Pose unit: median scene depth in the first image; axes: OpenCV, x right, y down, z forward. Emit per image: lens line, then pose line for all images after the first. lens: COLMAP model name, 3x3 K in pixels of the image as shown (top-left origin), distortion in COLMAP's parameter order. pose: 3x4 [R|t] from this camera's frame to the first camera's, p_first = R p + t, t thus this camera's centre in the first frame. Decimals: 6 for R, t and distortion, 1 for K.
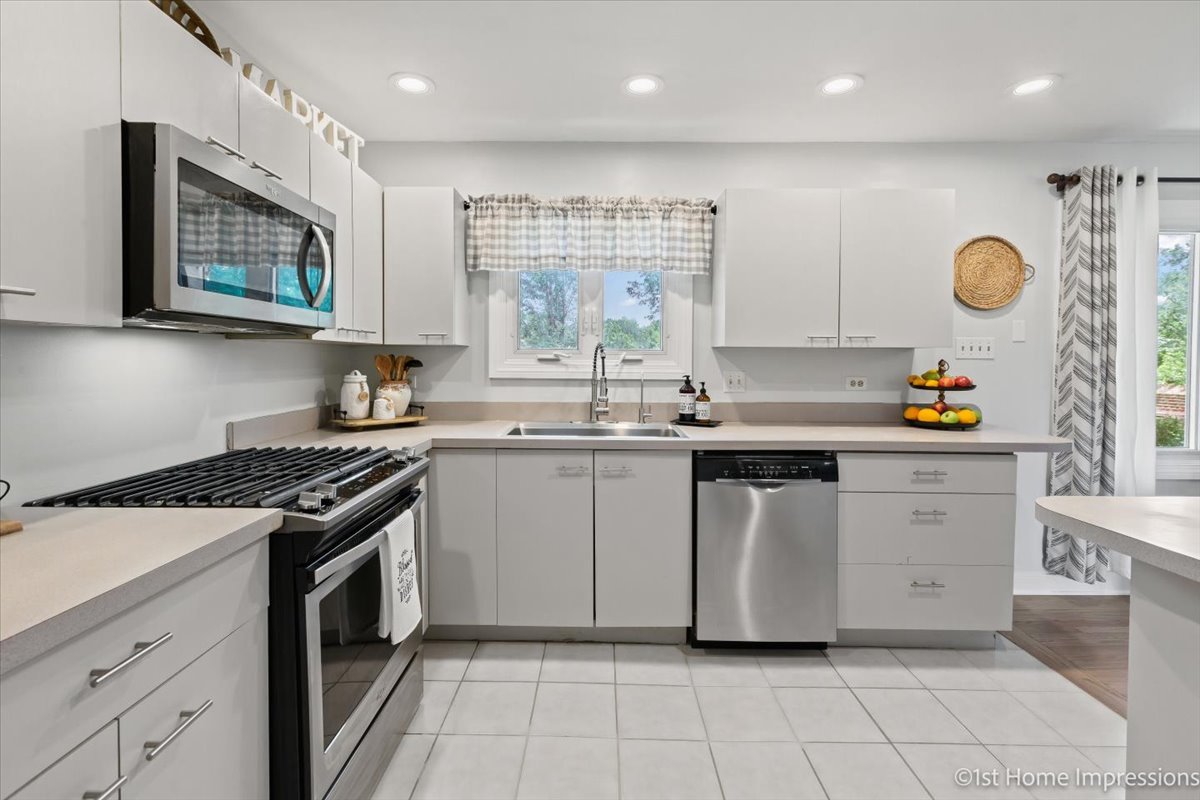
lens RADIAL K [[540.0, 0, 587.5], [0, 540.0, 370.0], [0, 0, 1]] dist [-0.002178, -0.002520]
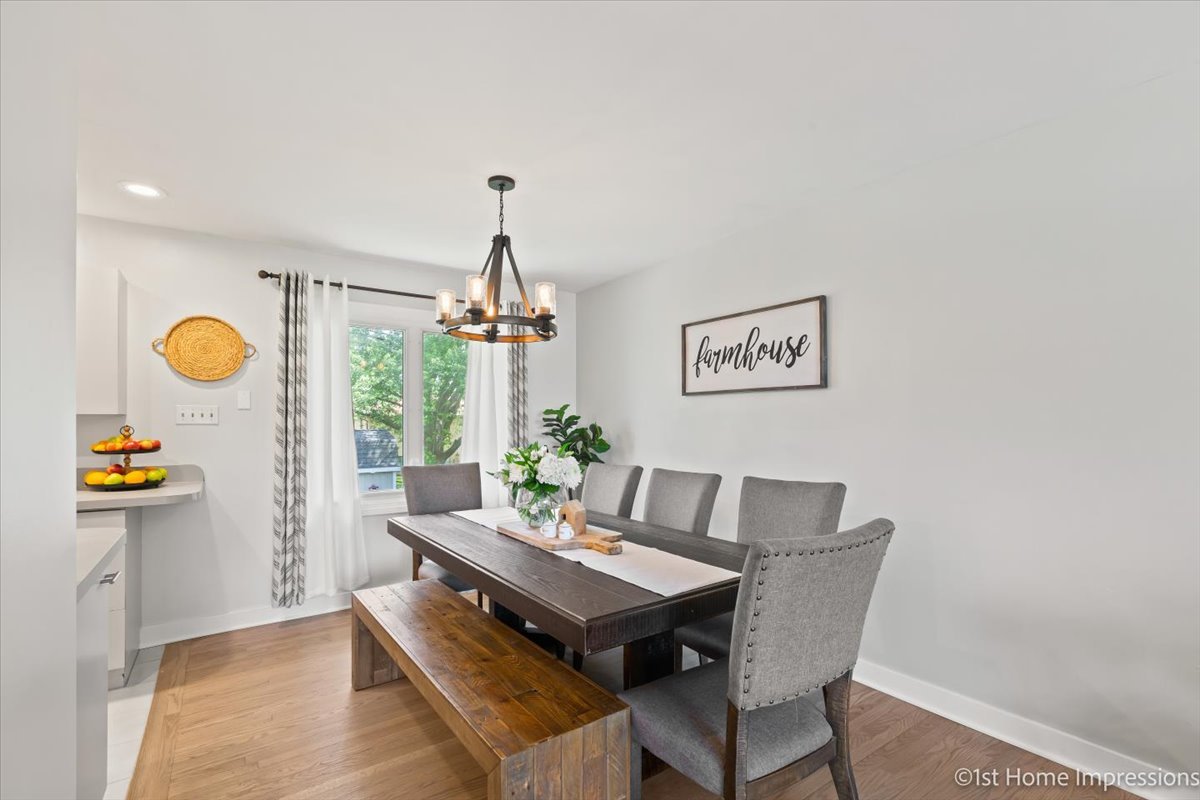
lens RADIAL K [[540.0, 0, 588.0], [0, 540.0, 417.0], [0, 0, 1]] dist [-0.002178, -0.002520]
pose [[0.815031, 0.001961, 0.579413, 0.780195], [0.016797, 0.999494, -0.027011, 0.008955], [-0.579173, 0.031747, 0.814586, -0.410956]]
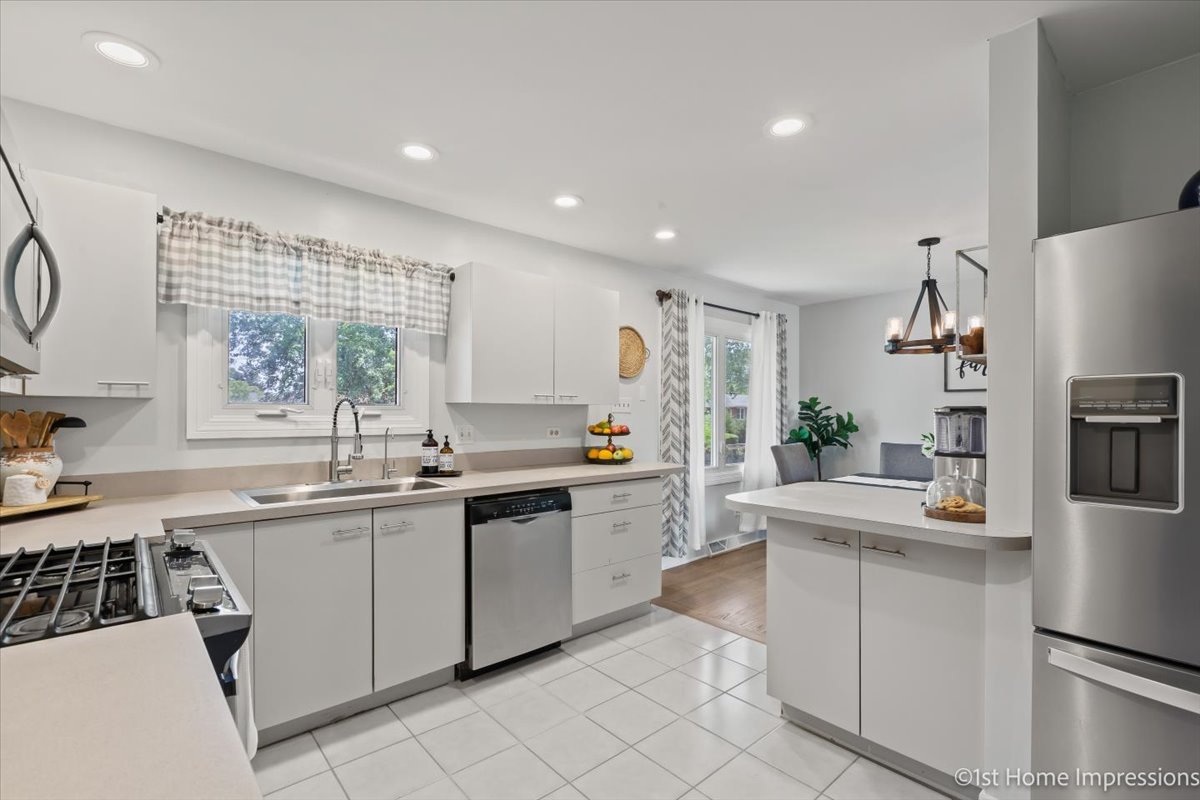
lens RADIAL K [[540.0, 0, 593.9], [0, 540.0, 411.1], [0, 0, 1]] dist [-0.002178, -0.002520]
pose [[0.740725, -0.002019, 0.671806, -0.295033], [0.016140, 0.999760, -0.014791, -0.005621], [-0.671615, 0.021800, 0.740580, 0.009199]]
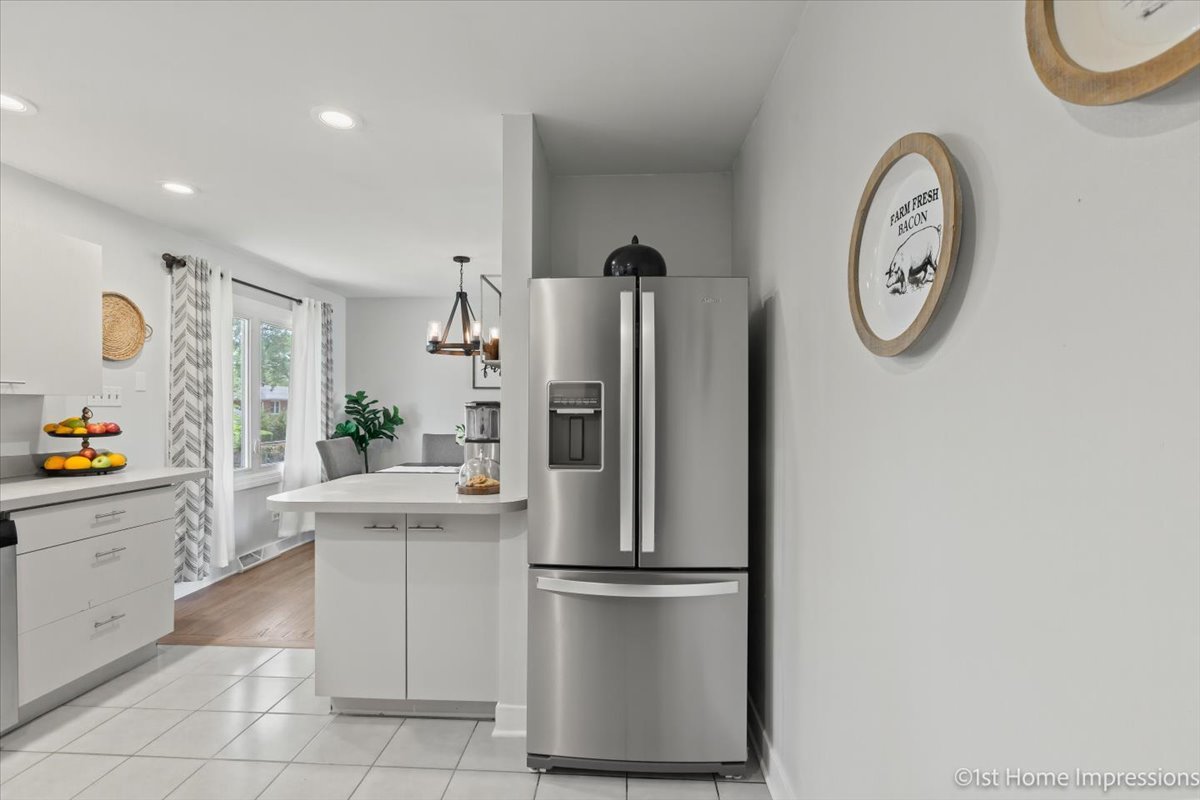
lens RADIAL K [[540.0, 0, 596.8], [0, 540.0, 410.4], [0, 0, 1]] dist [-0.002178, -0.002520]
pose [[0.032707, -0.011043, 0.999404, -0.326691], [0.018694, 0.999771, 0.010435, -0.005693], [-0.999290, 0.018342, 0.032905, -0.000649]]
